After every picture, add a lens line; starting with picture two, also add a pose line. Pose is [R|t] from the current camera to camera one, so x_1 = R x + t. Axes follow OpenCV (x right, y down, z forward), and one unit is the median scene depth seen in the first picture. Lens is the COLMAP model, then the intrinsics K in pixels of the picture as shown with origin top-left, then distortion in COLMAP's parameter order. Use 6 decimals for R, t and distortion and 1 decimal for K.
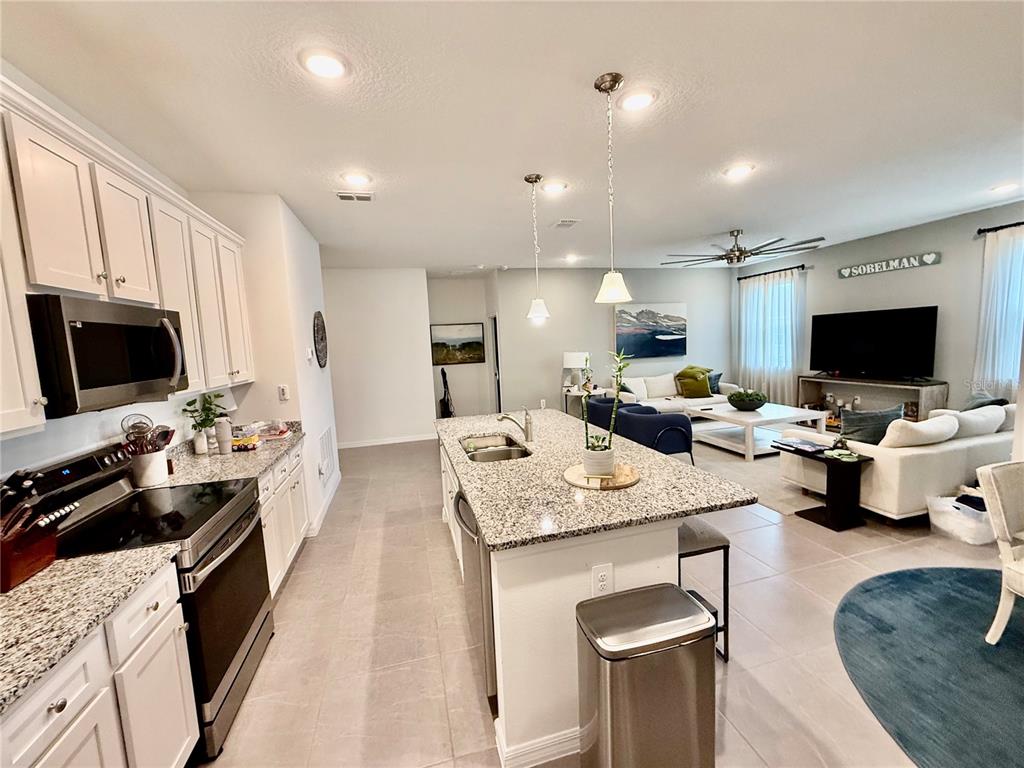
lens RADIAL K [[409.0, 0, 509.4], [0, 409.0, 384.5], [0, 0, 1]] dist [-0.001914, -0.000014]
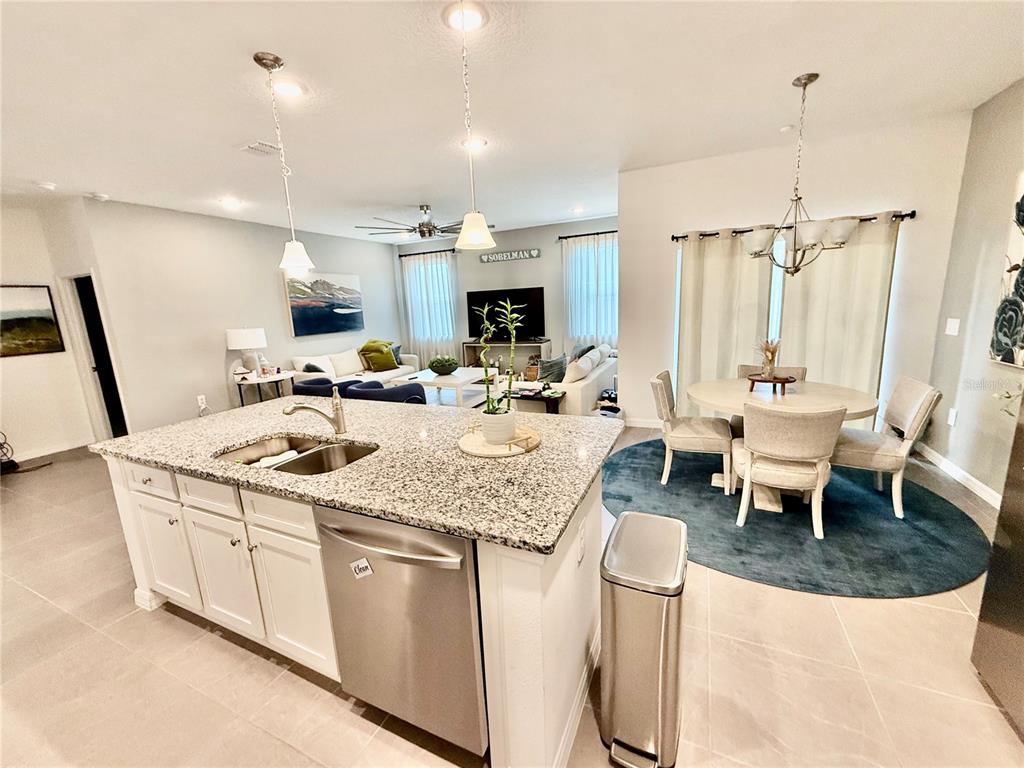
lens RADIAL K [[409.0, 0, 510.8], [0, 409.0, 385.2], [0, 0, 1]] dist [-0.001914, -0.000014]
pose [[0.638008, -0.133213, 0.758420, -0.170377], [0.097364, 0.990973, 0.092154, 0.007777], [-0.763850, 0.015048, 0.645219, 0.157876]]
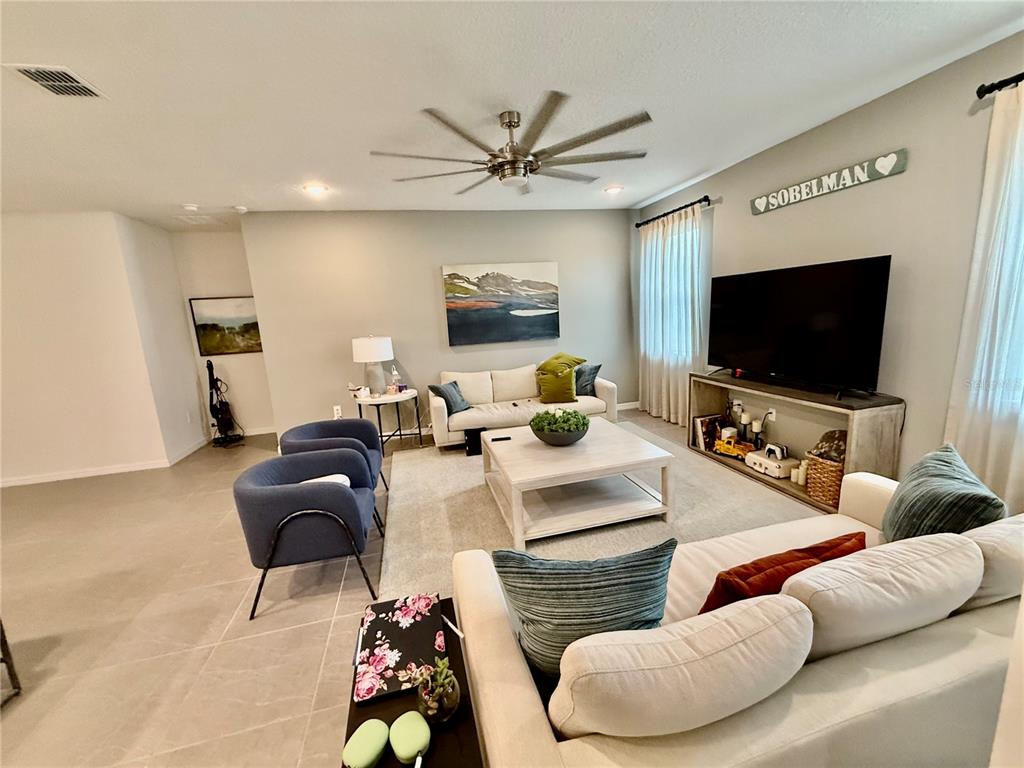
lens RADIAL K [[409.0, 0, 510.3], [0, 409.0, 384.5], [0, 0, 1]] dist [-0.001914, -0.000014]
pose [[0.999762, -0.007662, -0.020403, 0.576274], [0.009201, 0.997035, 0.076399, -0.073493], [0.019758, -0.076569, 0.996869, 0.462732]]
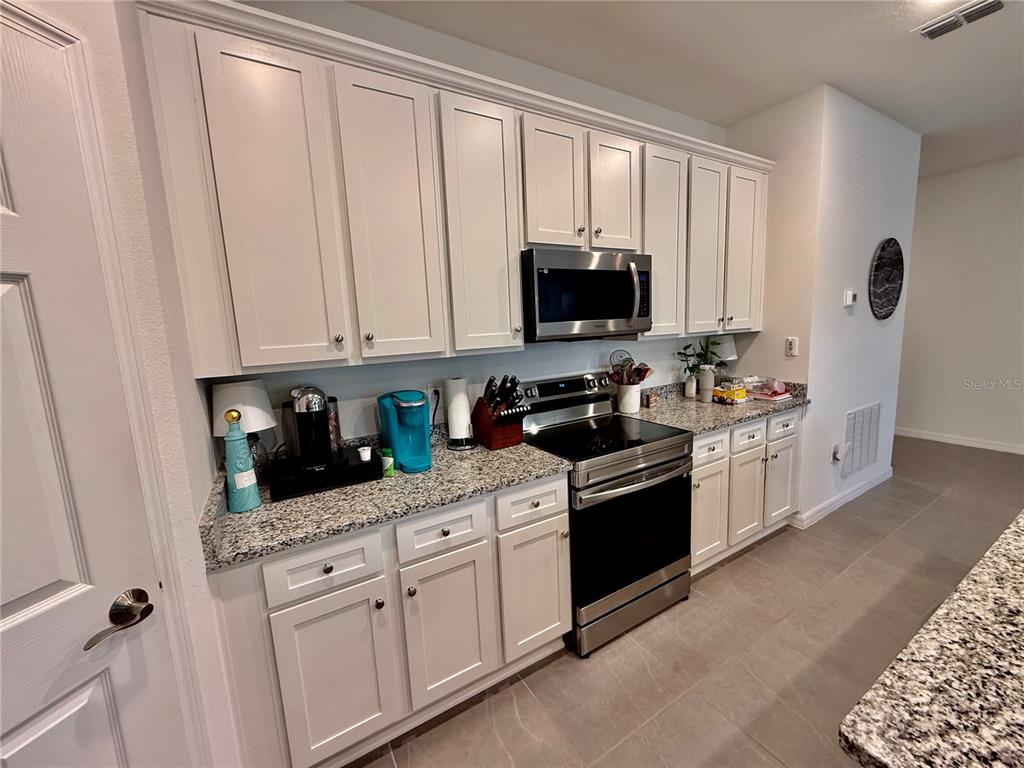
lens RADIAL K [[409.0, 0, 508.1], [0, 409.0, 383.1], [0, 0, 1]] dist [-0.001914, -0.000014]
pose [[0.275797, 0.174309, -0.945279, 0.051877], [-0.071010, 0.984428, 0.160810, 0.000355], [0.958589, 0.022773, 0.283880, 0.152082]]
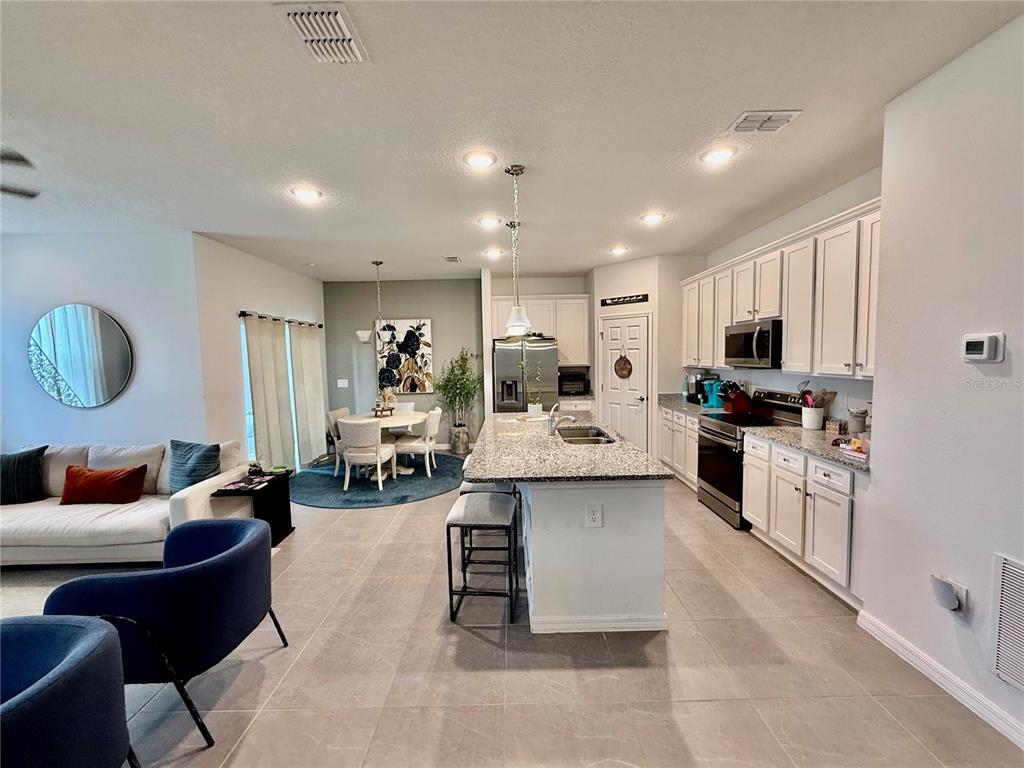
lens RADIAL K [[409.0, 0, 510.7], [0, 409.0, 383.2], [0, 0, 1]] dist [-0.001914, -0.000014]
pose [[-0.964373, 0.050410, 0.259700, -0.087690], [0.094035, 0.982887, 0.158403, -0.118777], [-0.247270, 0.177180, -0.952609, 1.196211]]
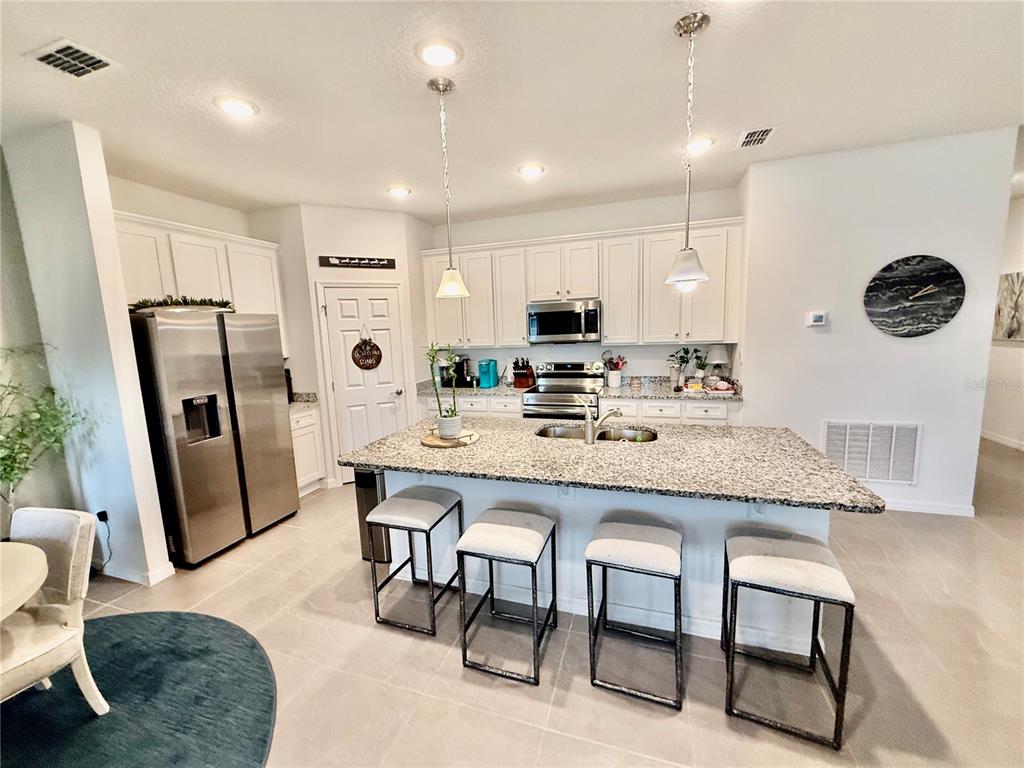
lens RADIAL K [[409.0, 0, 509.9], [0, 409.0, 383.6], [0, 0, 1]] dist [-0.001914, -0.000014]
pose [[-0.548367, 0.182986, -0.815971, 0.450380], [-0.024824, 0.971773, 0.234608, -0.099082], [0.835869, 0.148907, -0.528346, 0.717231]]
